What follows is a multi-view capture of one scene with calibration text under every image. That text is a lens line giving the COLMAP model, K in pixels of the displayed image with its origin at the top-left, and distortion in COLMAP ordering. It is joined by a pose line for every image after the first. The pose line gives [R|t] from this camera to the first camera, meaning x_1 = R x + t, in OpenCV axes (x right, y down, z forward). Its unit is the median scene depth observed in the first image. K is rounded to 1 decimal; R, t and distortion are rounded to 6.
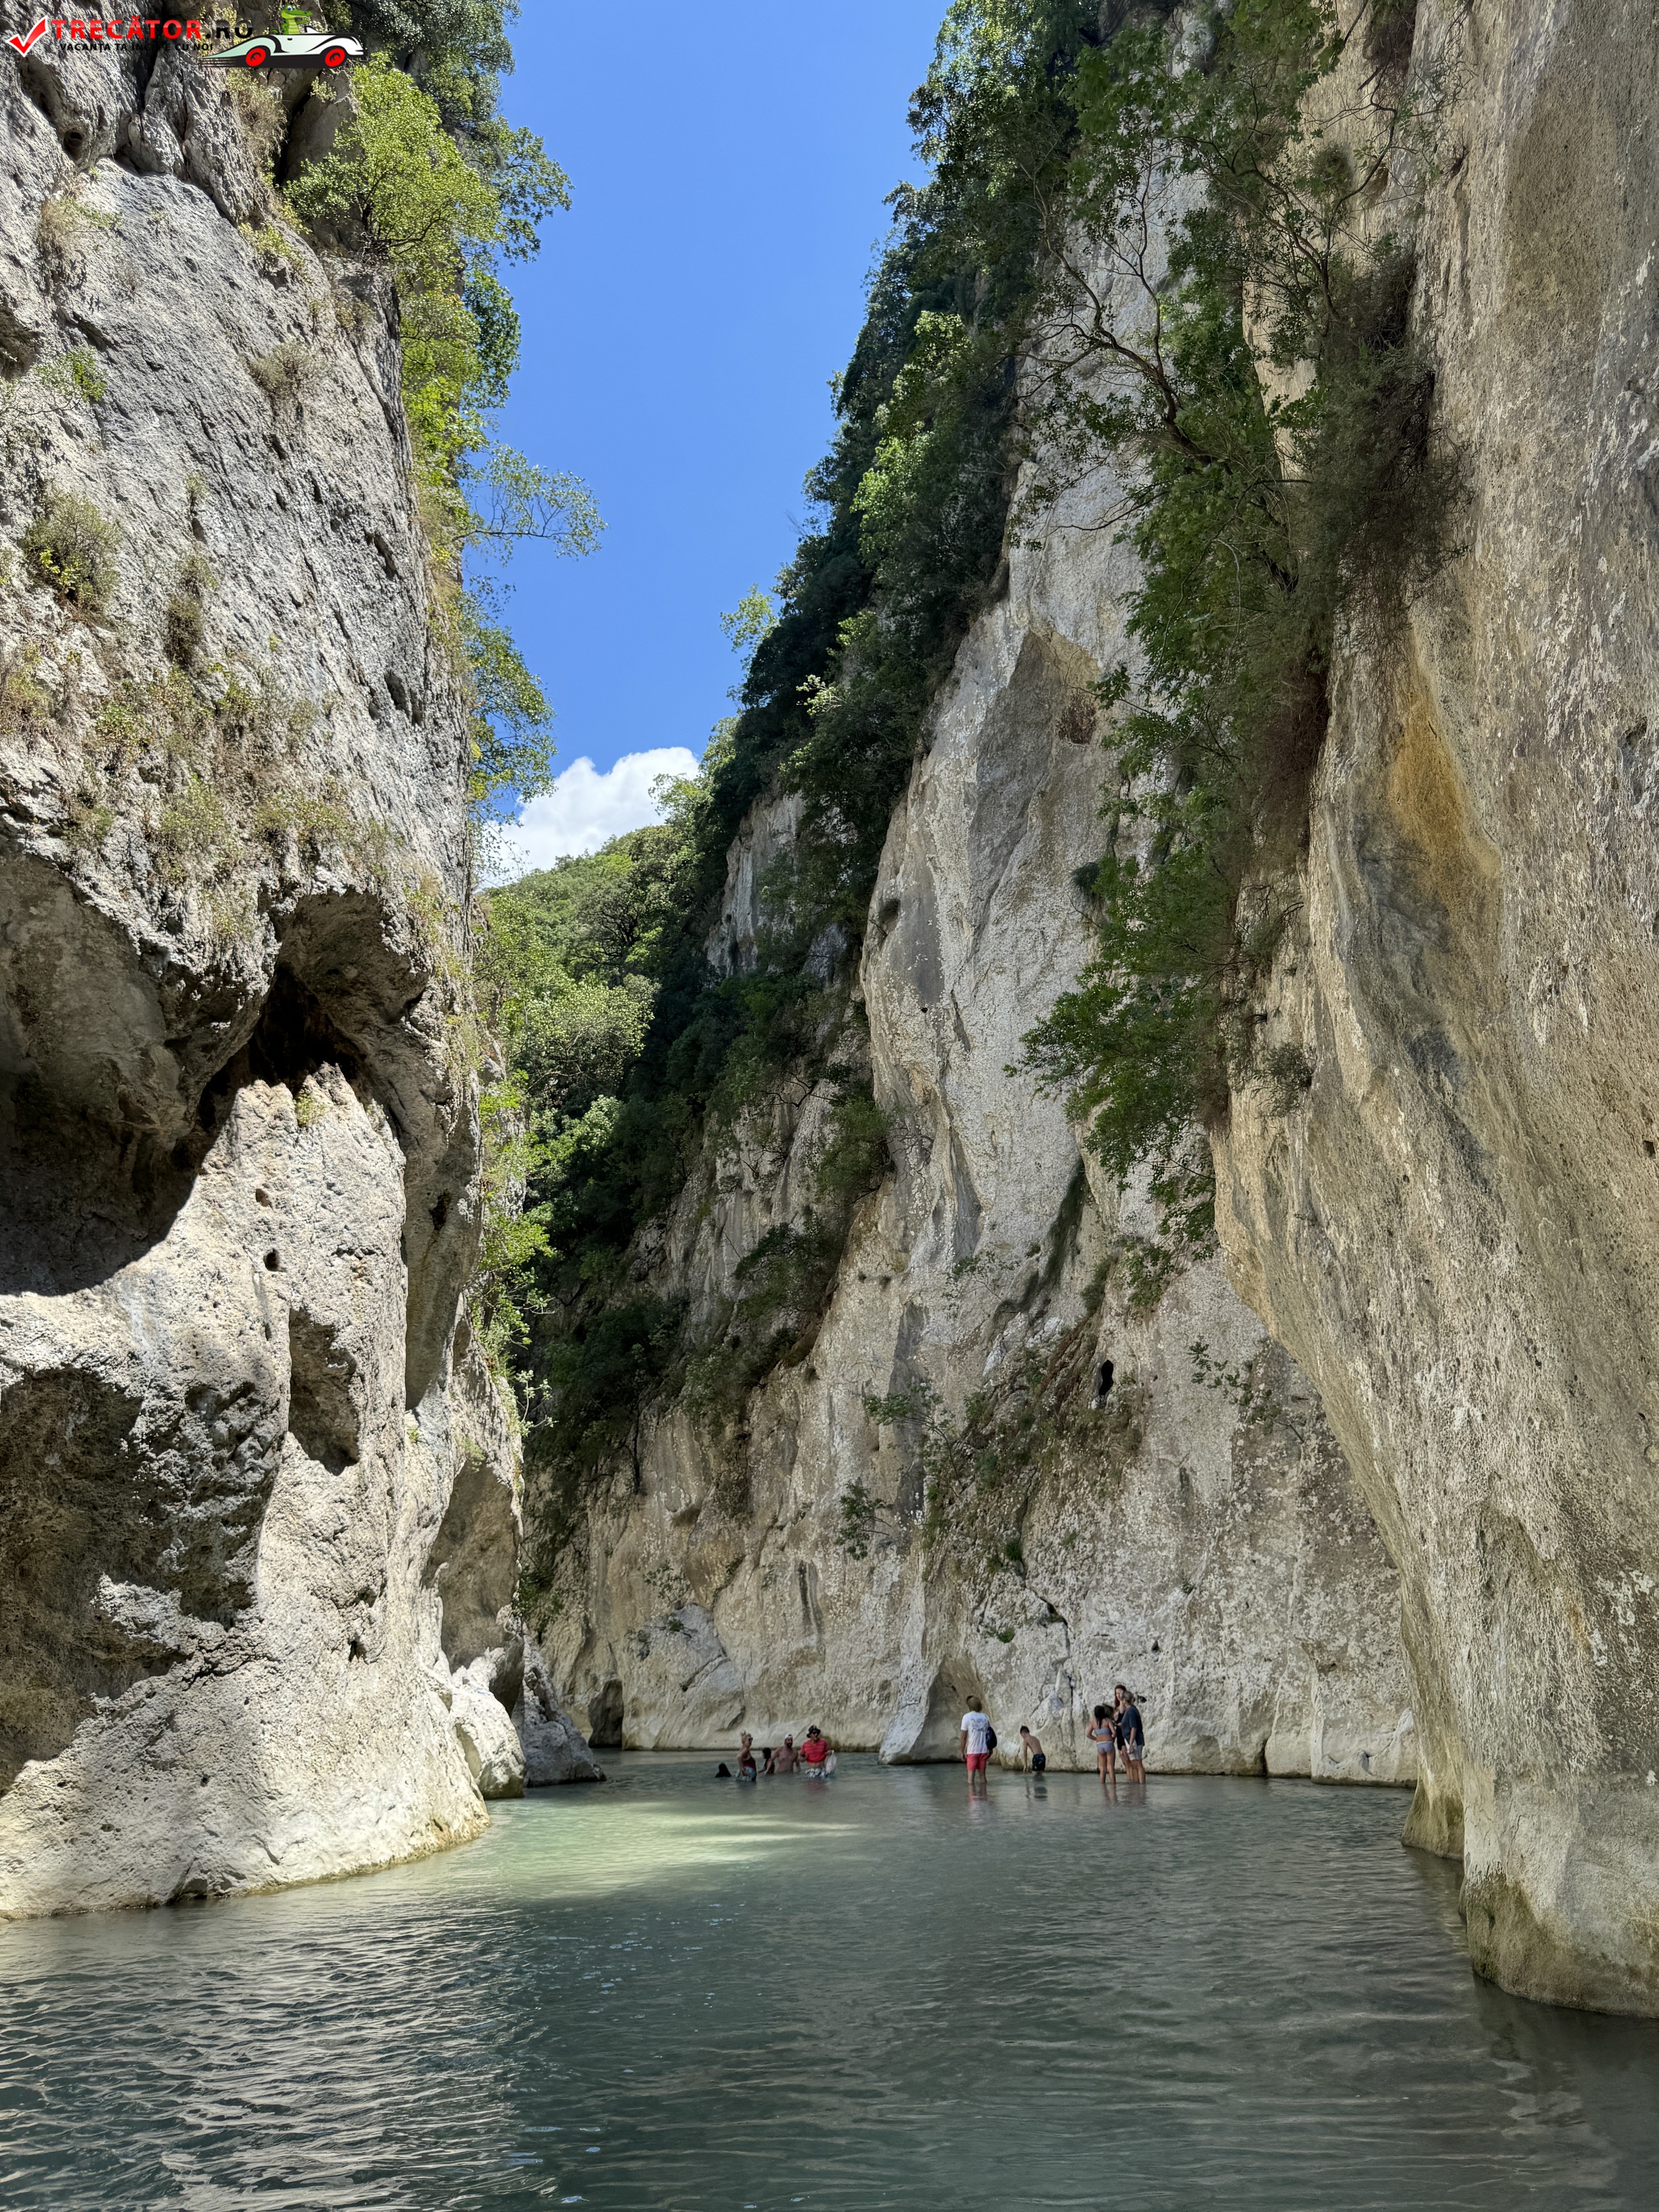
lens RADIAL K [[1553.4, 0, 834.2], [0, 1553.4, 1106.1], [0, 0, 1]] dist [0.058148, -0.073750]
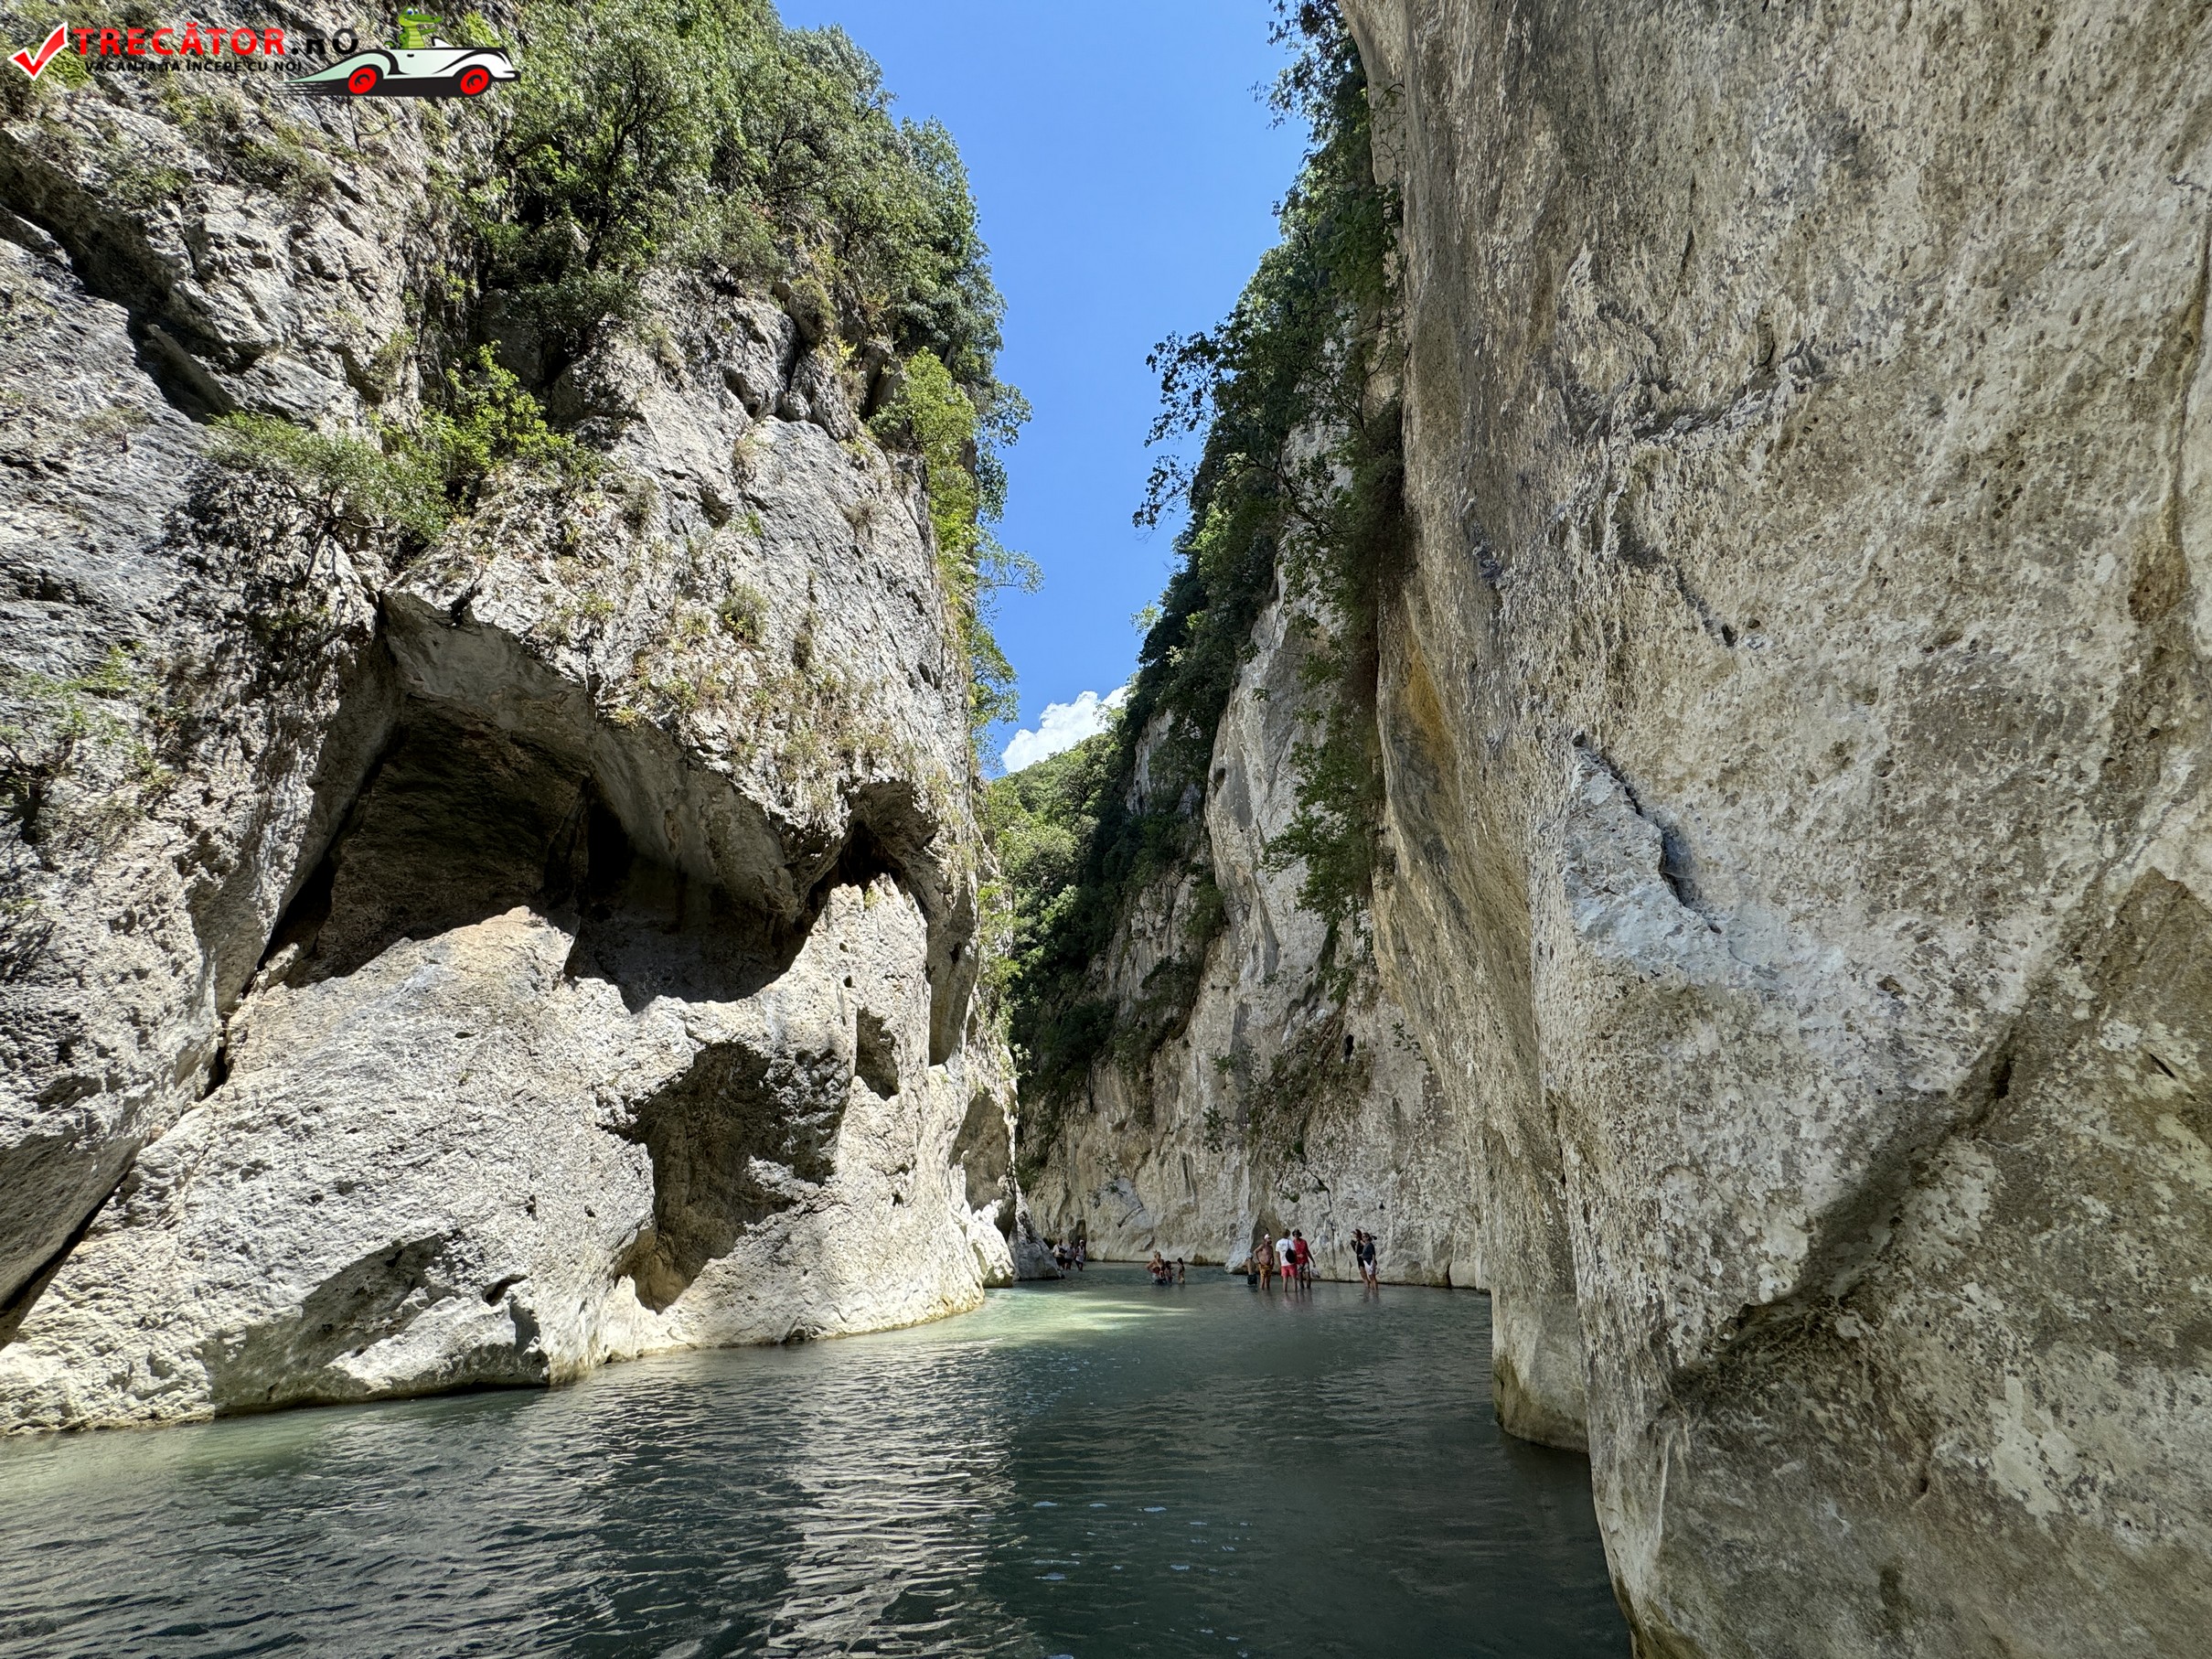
lens RADIAL K [[878.6, 0, 1100.8], [0, 878.6, 822.0], [0, 0, 1]] dist [-0.002059, 0.000641]
pose [[0.991162, -0.036837, -0.127441, 0.064185], [0.027220, 0.996706, -0.076392, -0.001543], [0.129835, 0.072248, 0.988900, 0.003100]]
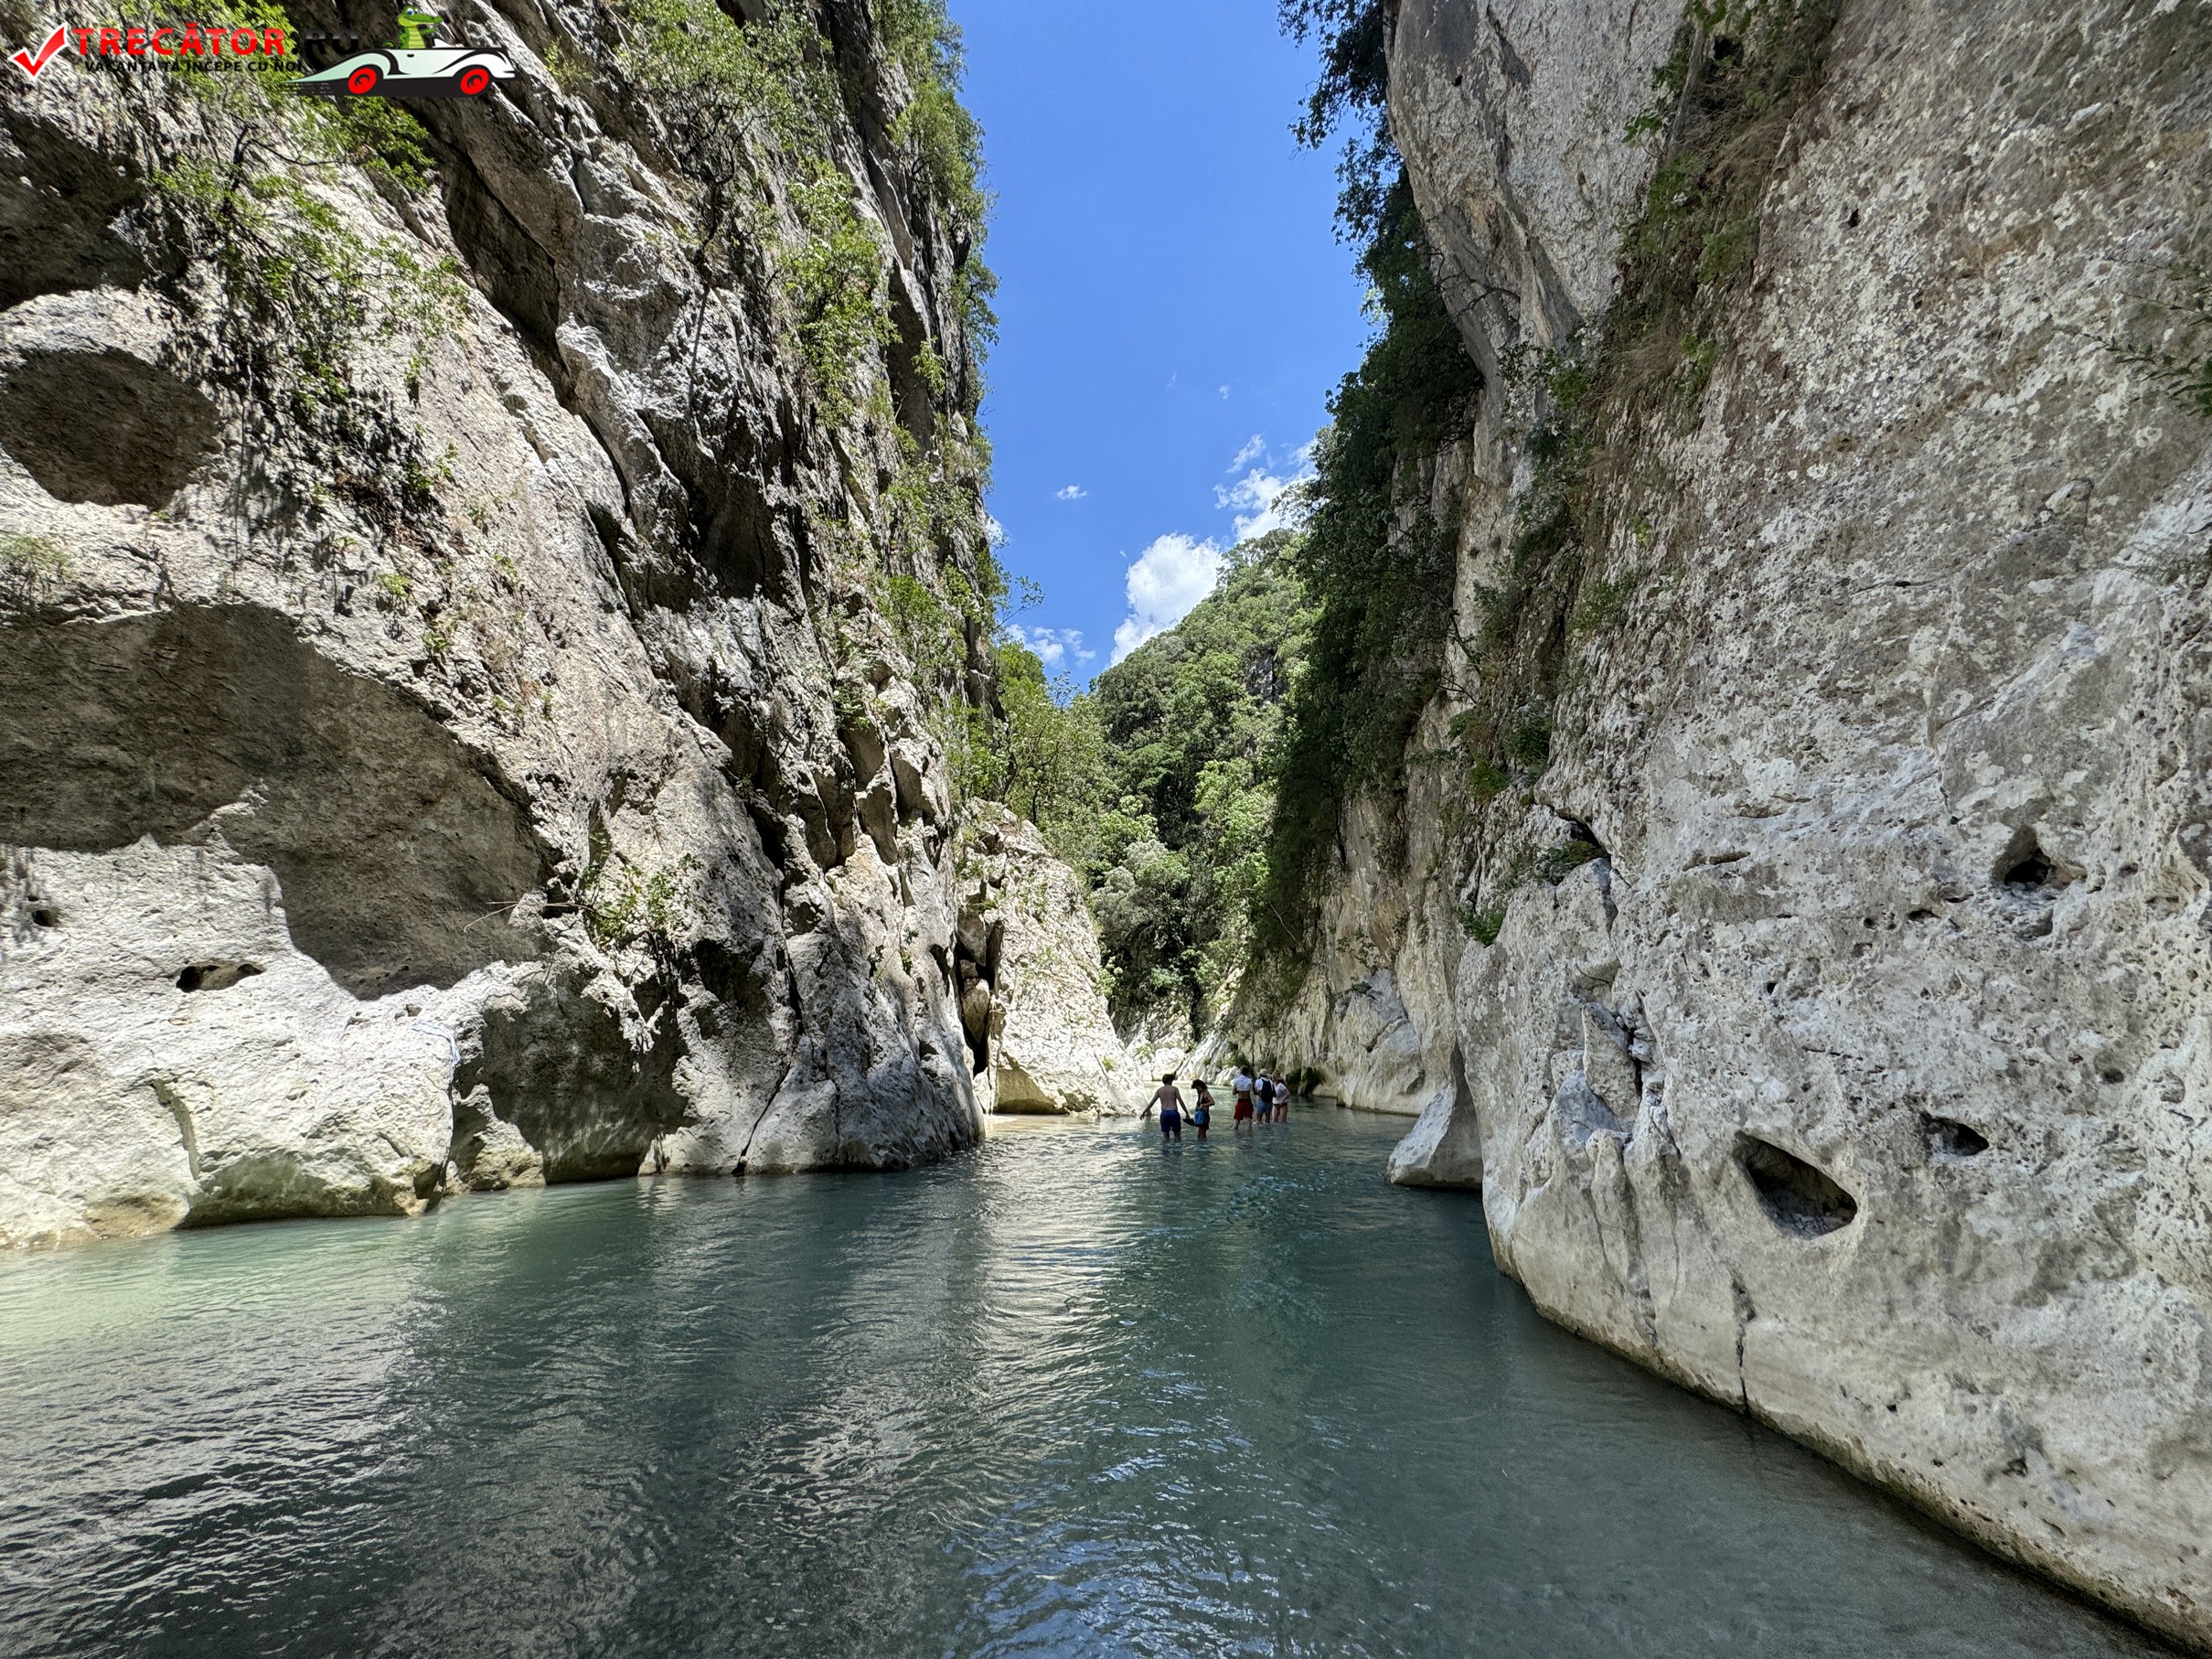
lens RADIAL K [[878.6, 0, 1106.9], [0, 878.6, 828.4], [0, 0, 1]] dist [-0.002059, 0.000641]
pose [[0.809103, -0.114397, -0.576425, 0.273073], [0.177290, 0.982685, 0.053831, 0.487203], [0.560286, -0.145749, 0.815375, 1.319087]]
